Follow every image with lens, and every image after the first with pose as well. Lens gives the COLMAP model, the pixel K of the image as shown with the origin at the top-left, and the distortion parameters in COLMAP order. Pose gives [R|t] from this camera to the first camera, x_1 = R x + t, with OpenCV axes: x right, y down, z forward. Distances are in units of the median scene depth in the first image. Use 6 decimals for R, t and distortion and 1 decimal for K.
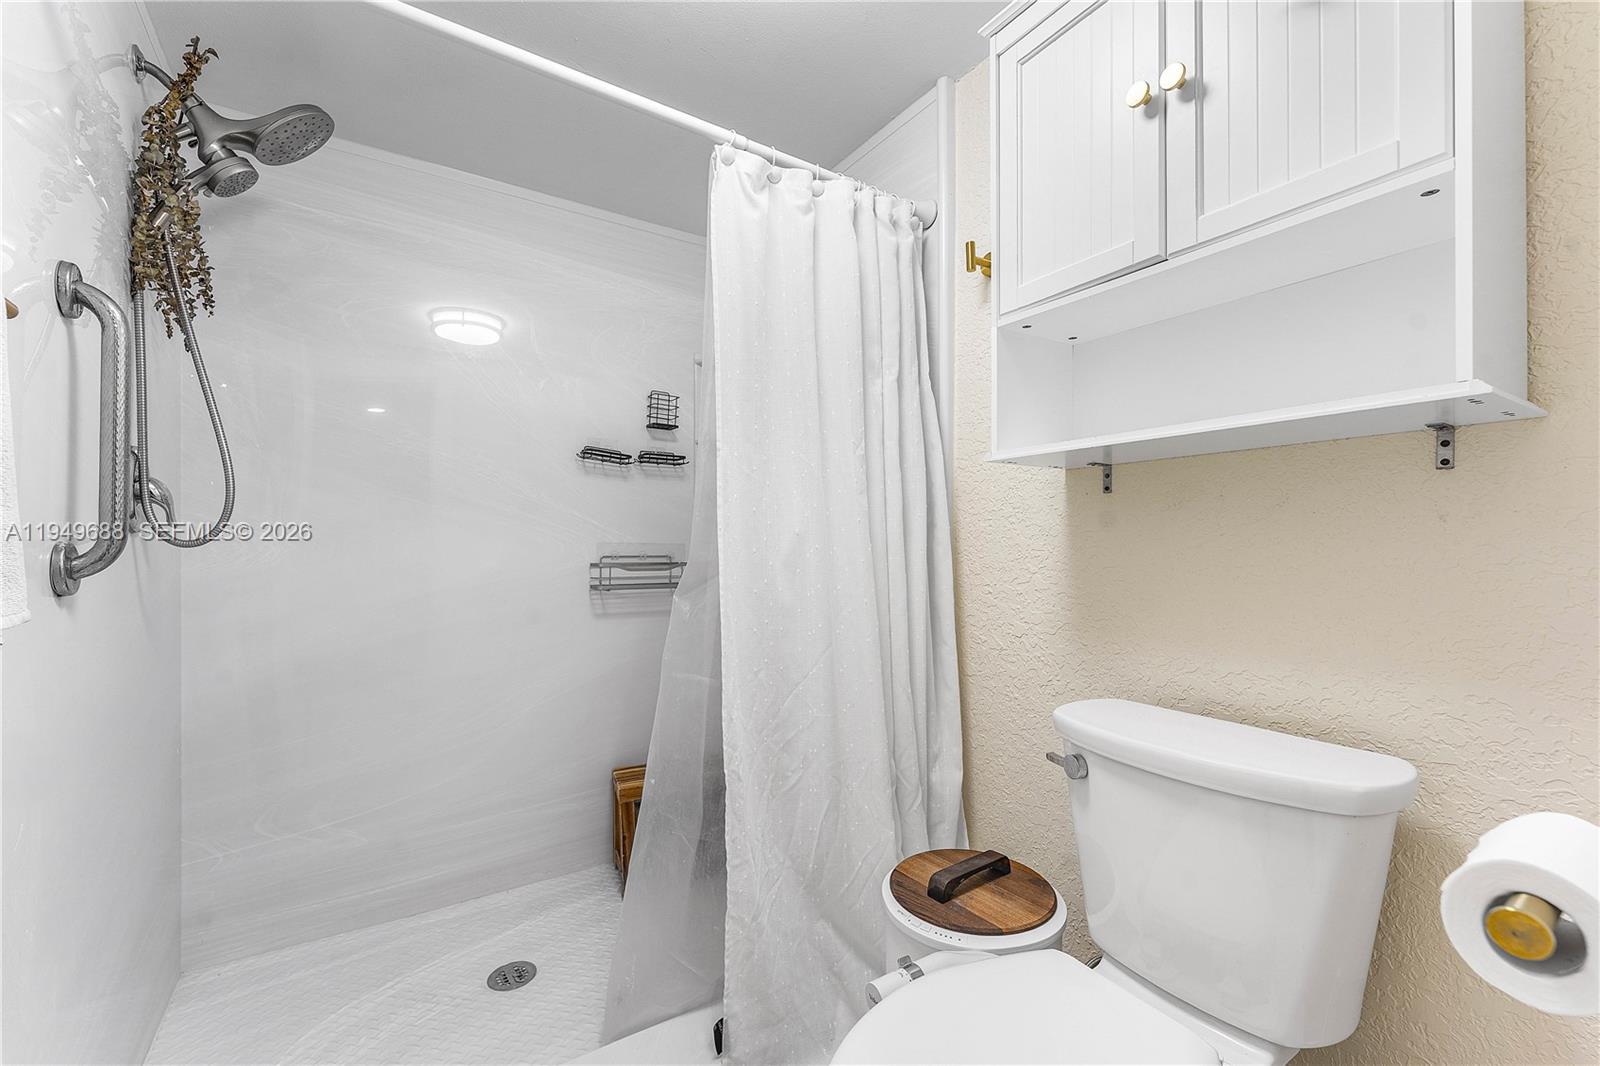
lens RADIAL K [[660.6, 0, 807.7], [0, 660.6, 538.2], [0, 0, 1]] dist [0.001506, 0.000304]
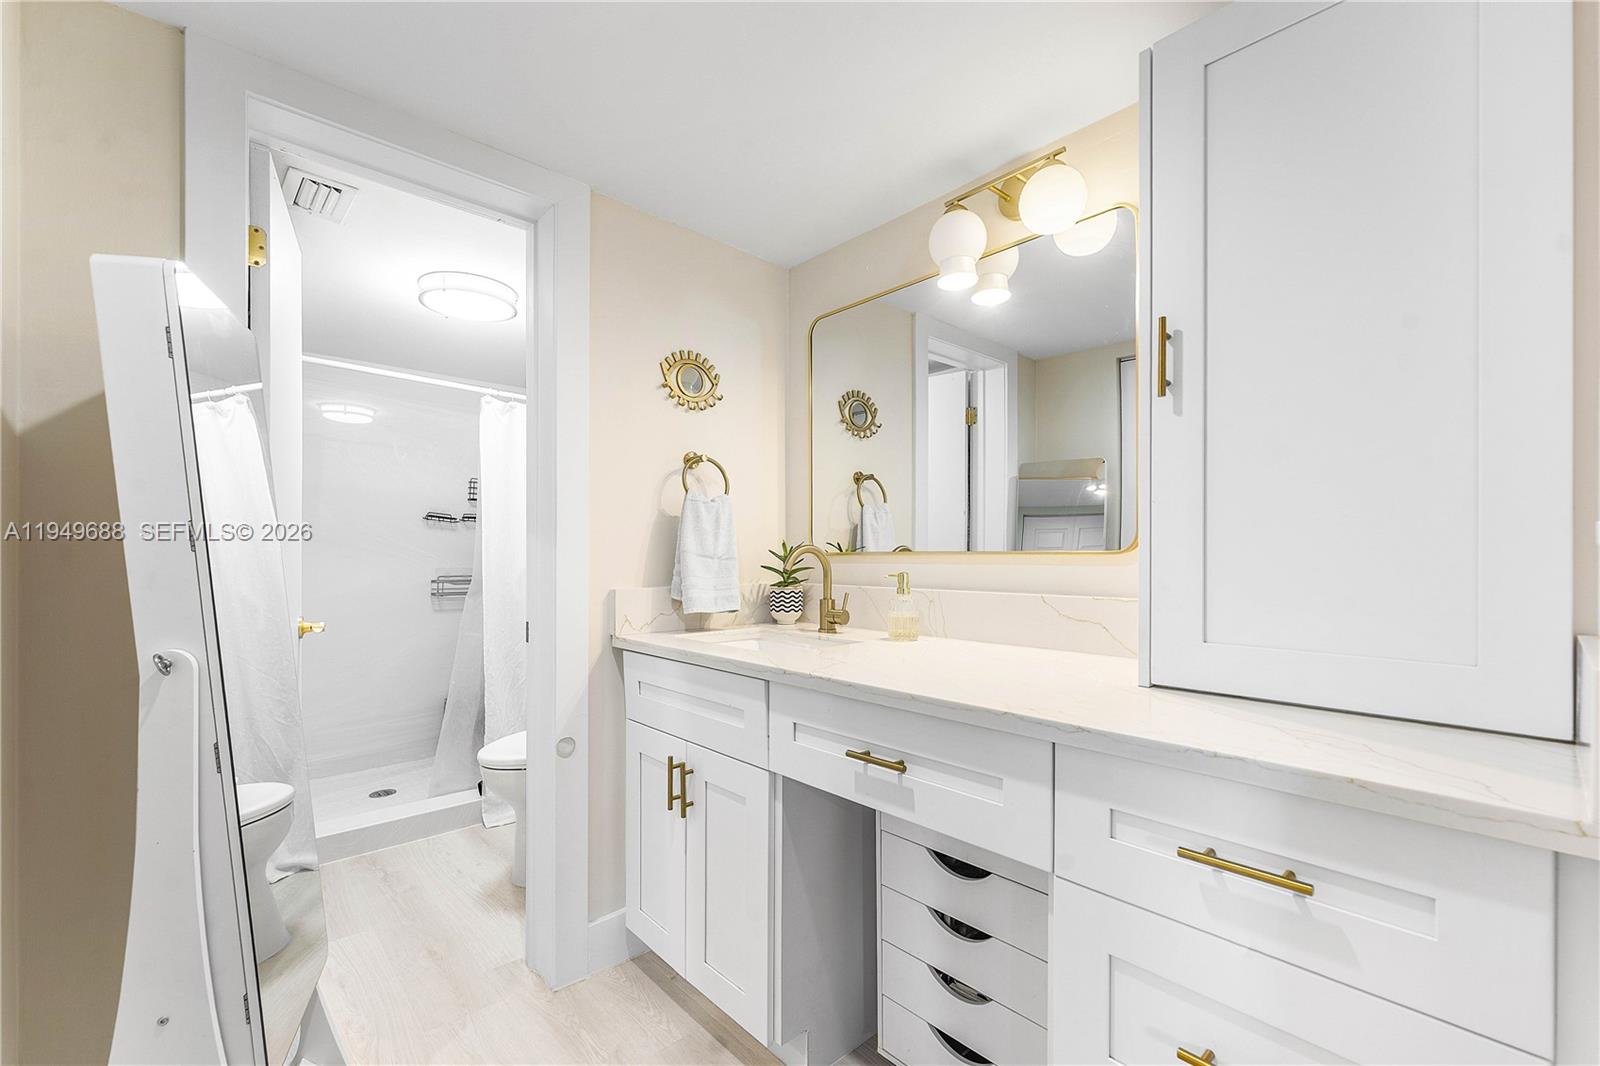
lens RADIAL K [[660.6, 0, 807.7], [0, 660.6, 538.2], [0, 0, 1]] dist [0.001506, 0.000304]
pose [[0.988063, -0.001454, 0.154045, 0.380094], [0.002508, 0.999975, -0.006652, -0.058911], [-0.154031, 0.006959, 0.988041, -0.866895]]
